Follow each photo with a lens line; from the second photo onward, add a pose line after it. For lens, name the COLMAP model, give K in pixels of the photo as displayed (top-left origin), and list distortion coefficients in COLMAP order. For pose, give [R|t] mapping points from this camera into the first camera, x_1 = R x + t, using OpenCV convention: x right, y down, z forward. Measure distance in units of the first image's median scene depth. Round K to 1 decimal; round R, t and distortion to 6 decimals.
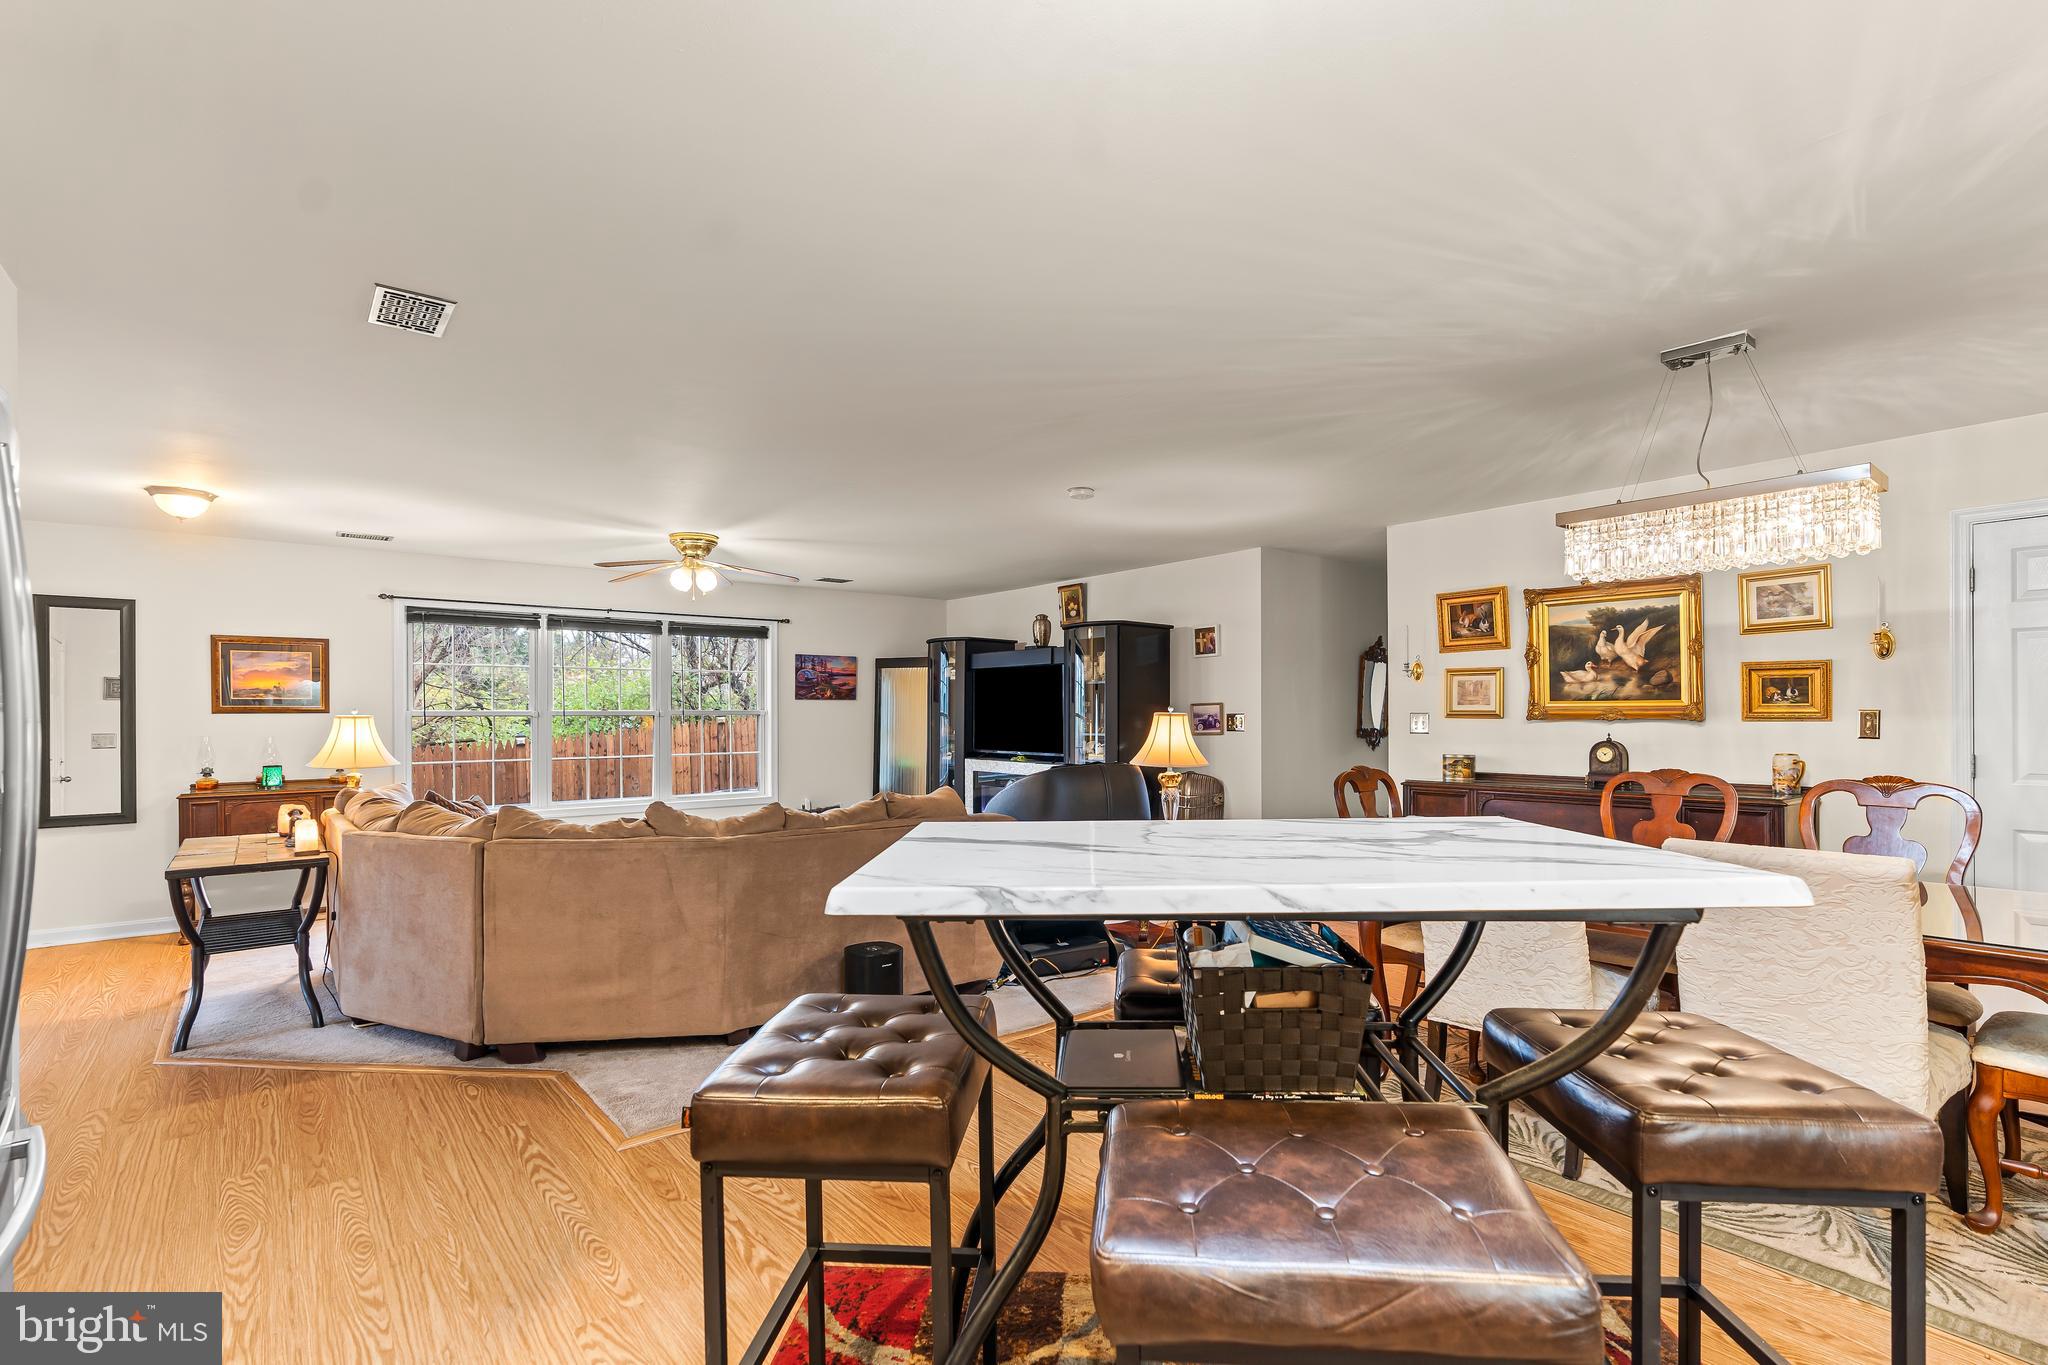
lens RADIAL K [[934.6, 0, 1004.6], [0, 934.6, 718.8], [0, 0, 1]] dist [-0.002952, 0.002372]
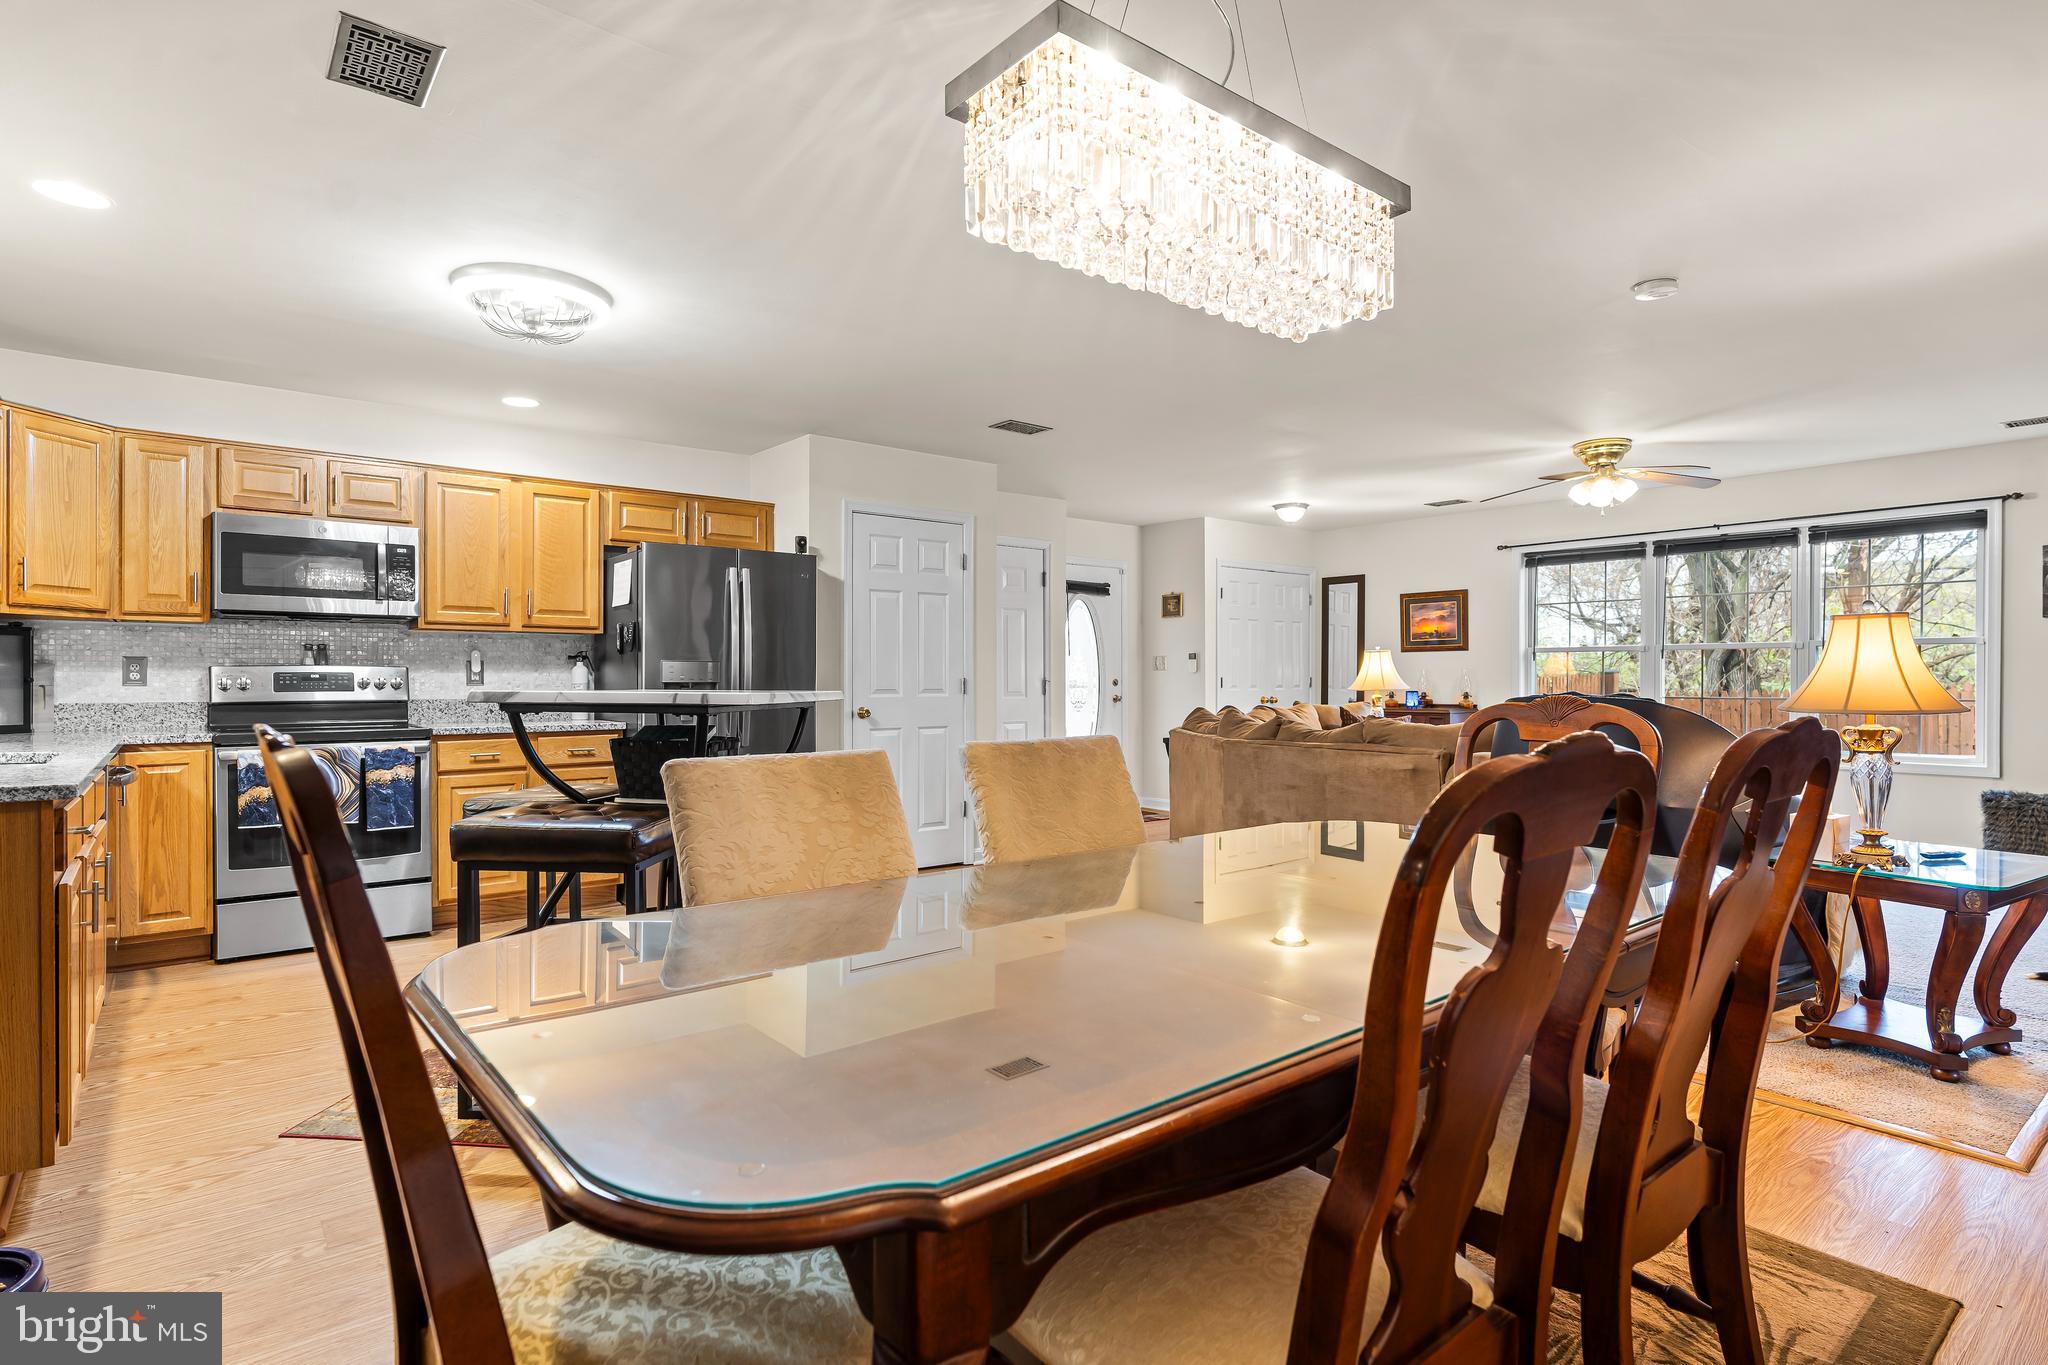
lens RADIAL K [[1036.1, 0, 1031.1], [0, 1036.1, 686.2], [0, 0, 1]] dist [-0.013929, 0.003373]
pose [[0.006279, 0.014679, -0.999873, 0.500602], [-0.001768, 0.999891, 0.014668, 0.017733], [0.999979, 0.001675, 0.006304, 0.345055]]
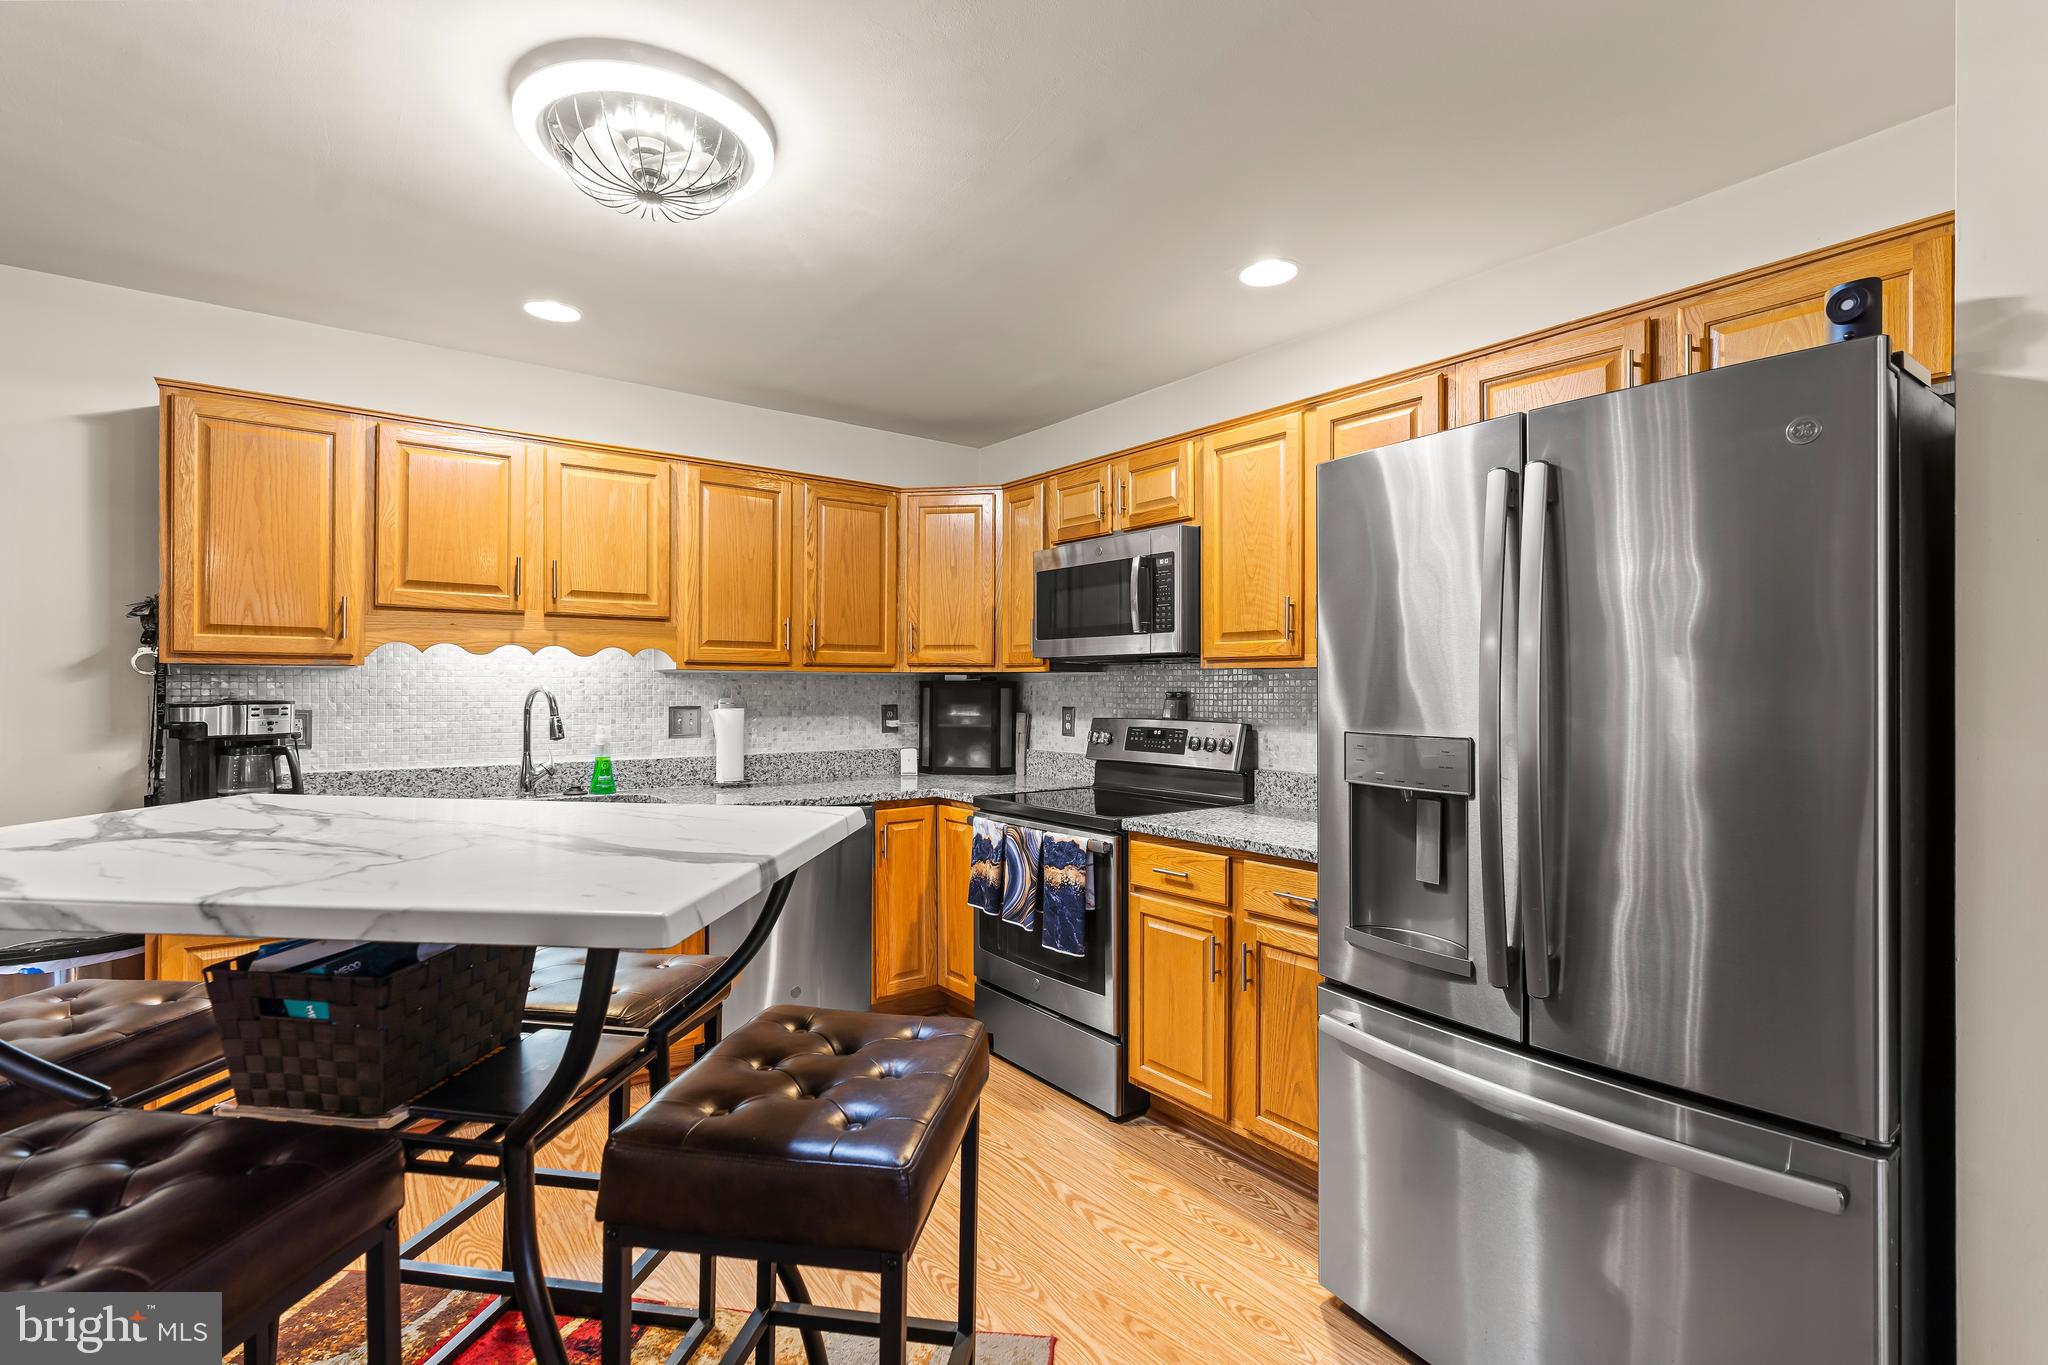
lens RADIAL K [[934.6, 0, 1008.1], [0, 934.6, 690.5], [0, 0, 1]] dist [-0.002952, 0.002372]
pose [[-0.999101, 0.003844, 0.042209, -0.064213], [0.003965, 0.999988, 0.002778, -0.000190], [-0.042198, 0.002943, -0.999105, 0.370754]]
